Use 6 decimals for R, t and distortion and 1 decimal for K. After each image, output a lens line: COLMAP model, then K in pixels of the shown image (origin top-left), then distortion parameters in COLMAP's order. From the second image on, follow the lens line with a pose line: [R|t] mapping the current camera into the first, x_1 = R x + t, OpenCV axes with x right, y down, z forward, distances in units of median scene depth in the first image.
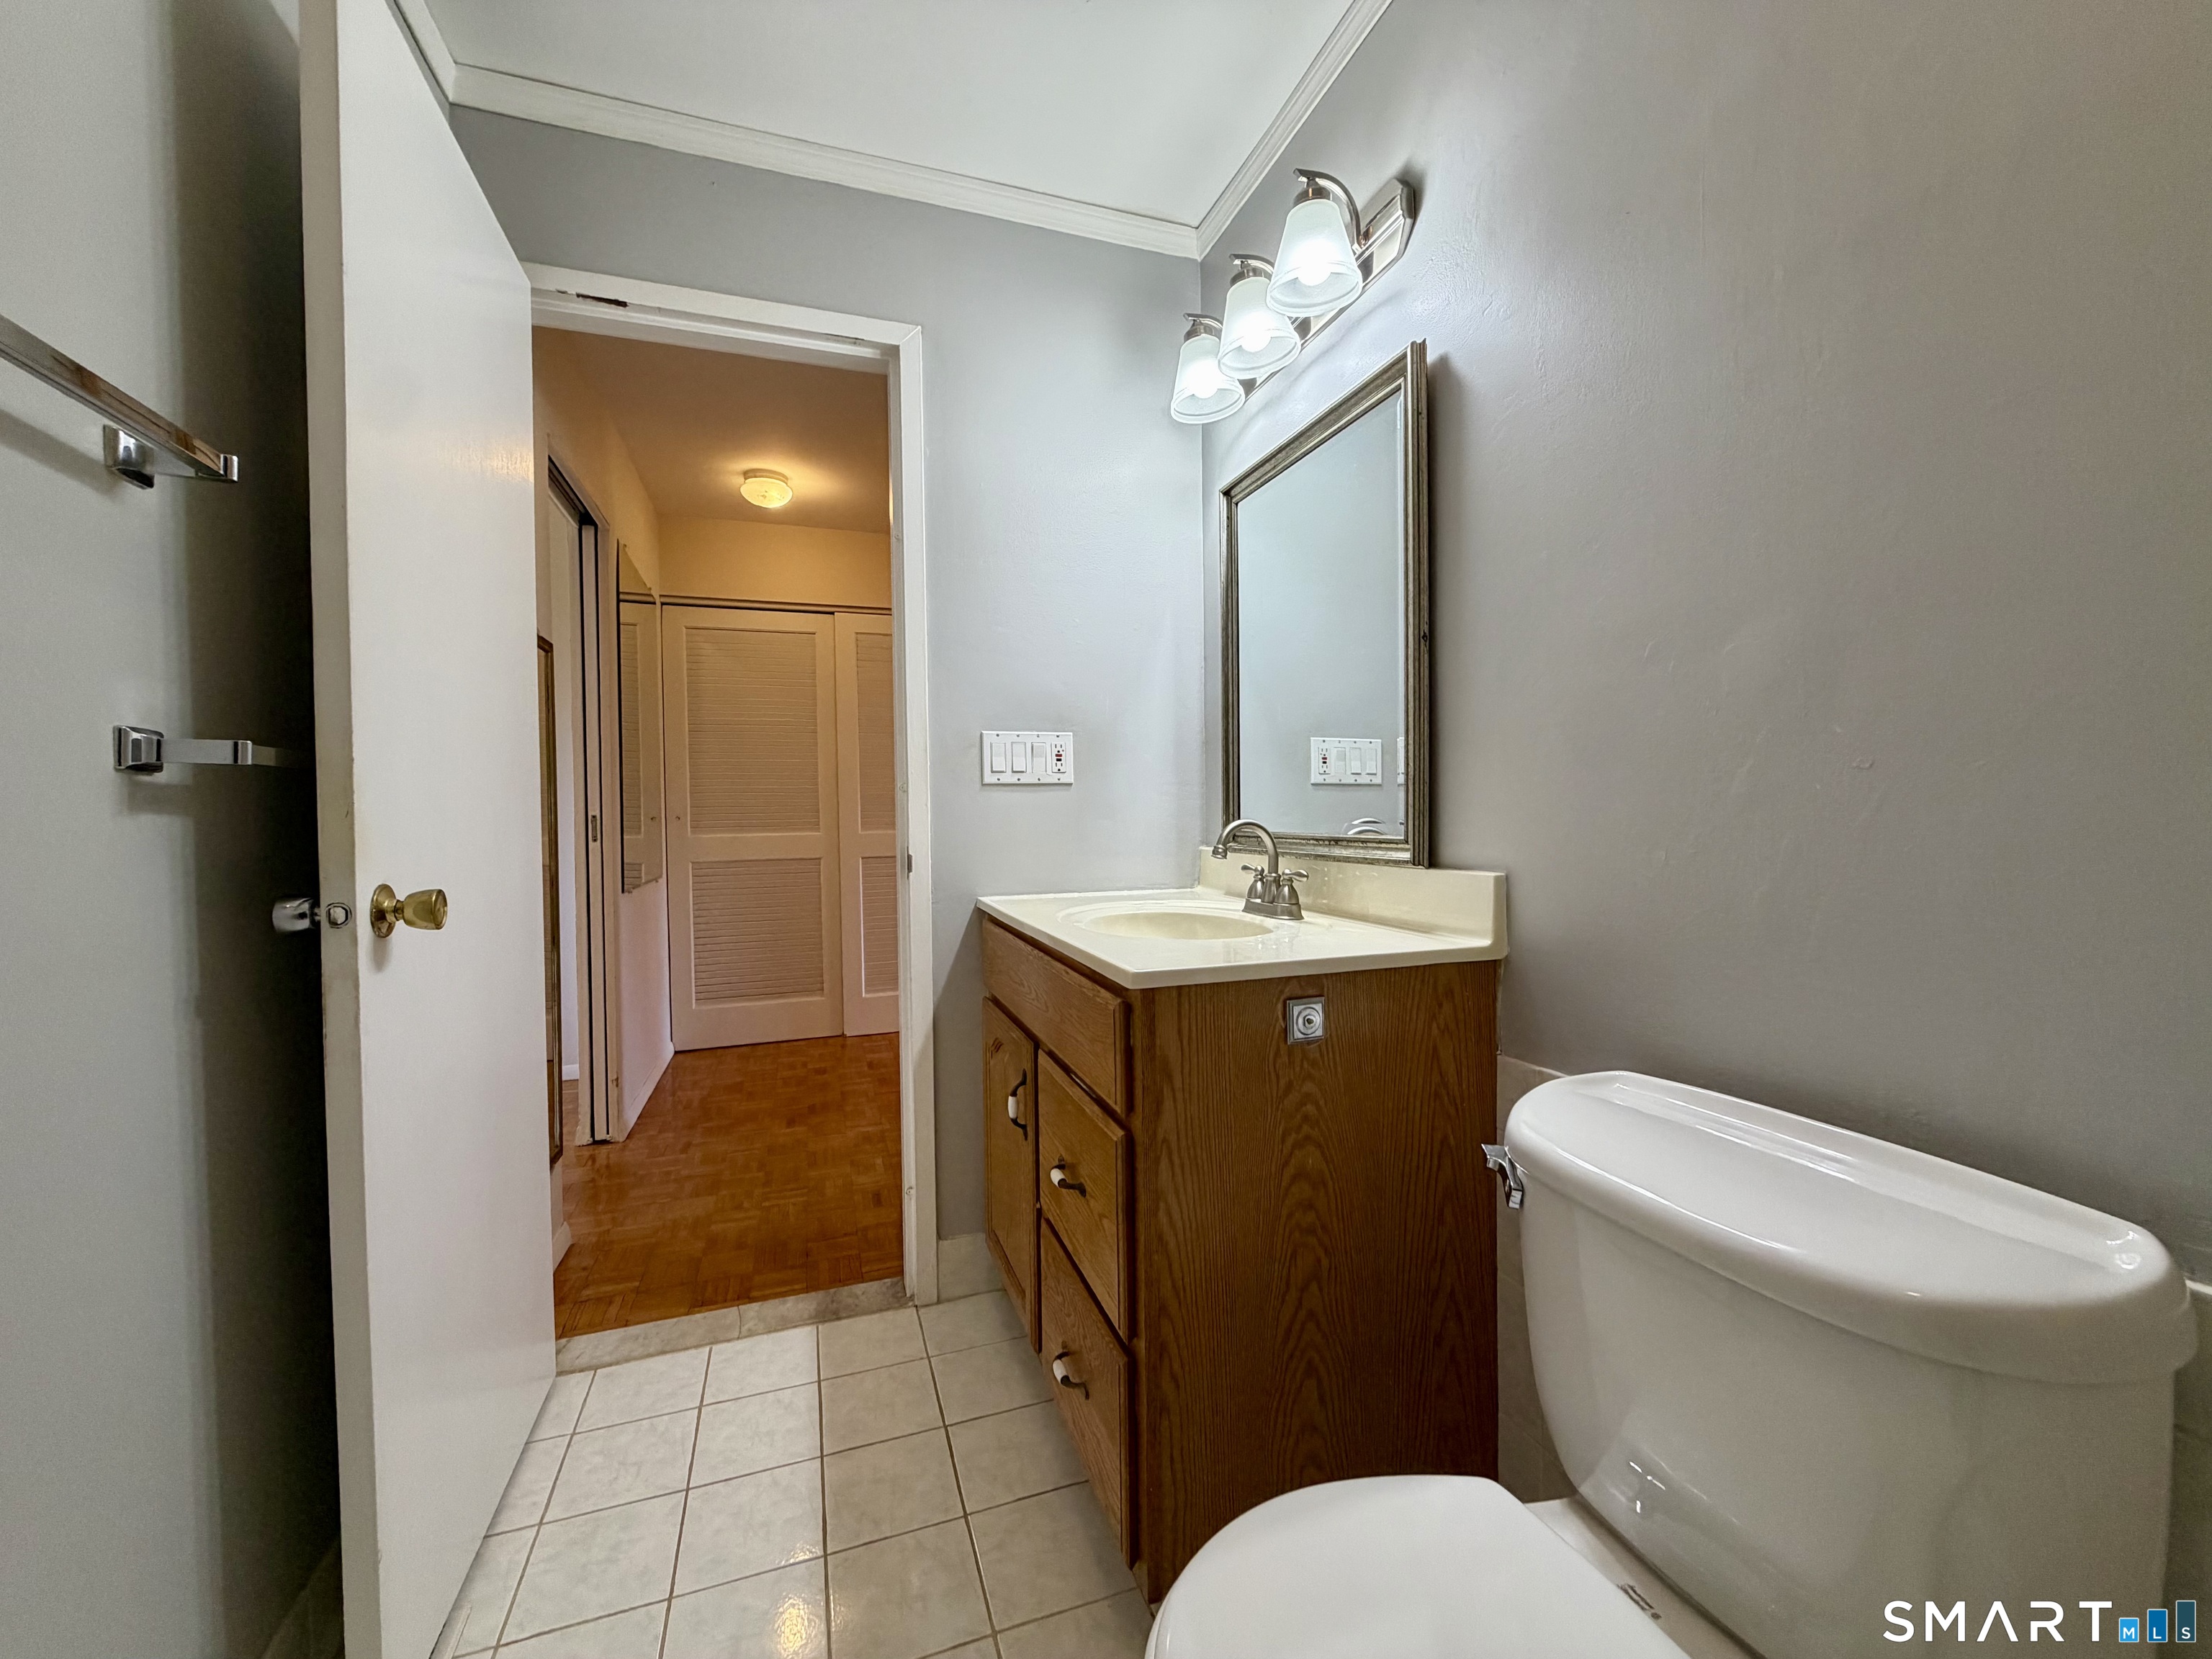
lens RADIAL K [[871.0, 0, 1106.0], [0, 871.0, 829.5], [0, 0, 1]] dist [0.000461, -0.000027]
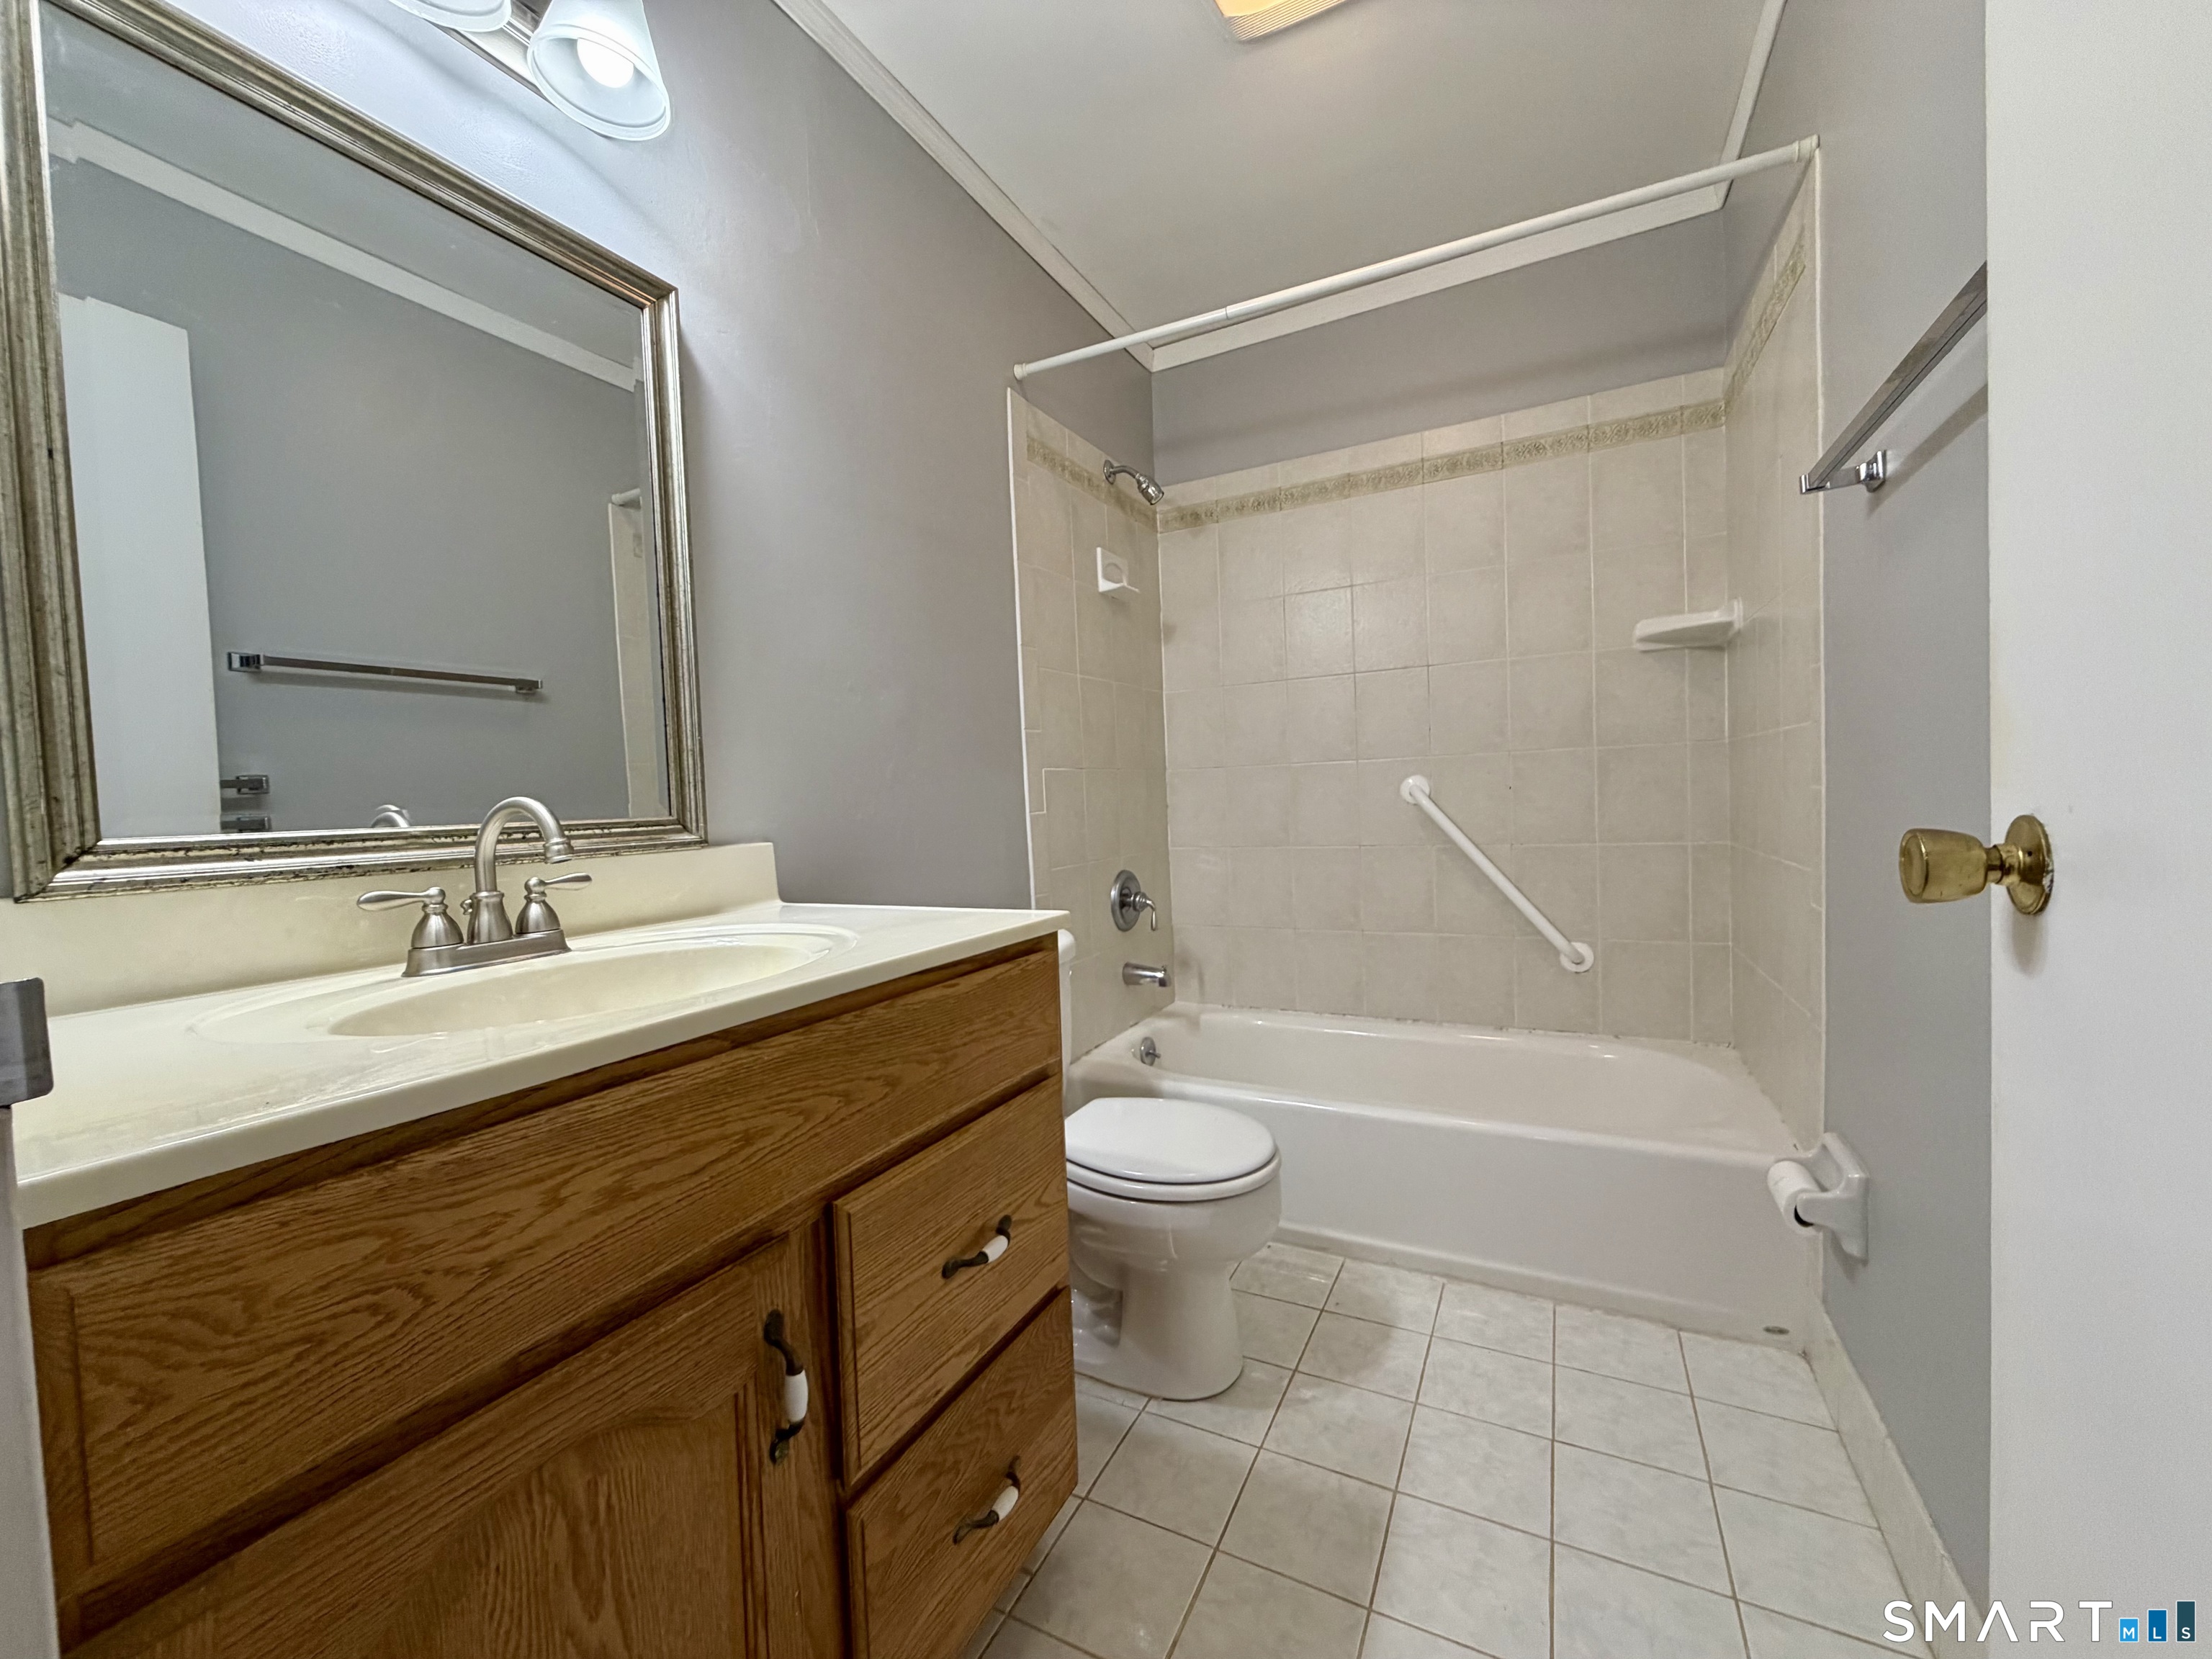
lens RADIAL K [[871.0, 0, 1106.0], [0, 871.0, 829.5], [0, 0, 1]] dist [0.000461, -0.000027]
pose [[-0.689070, 0.010598, 0.724617, -0.562333], [0.065049, 0.996761, 0.047279, 0.006387], [-0.721769, 0.079715, -0.687528, 1.187806]]
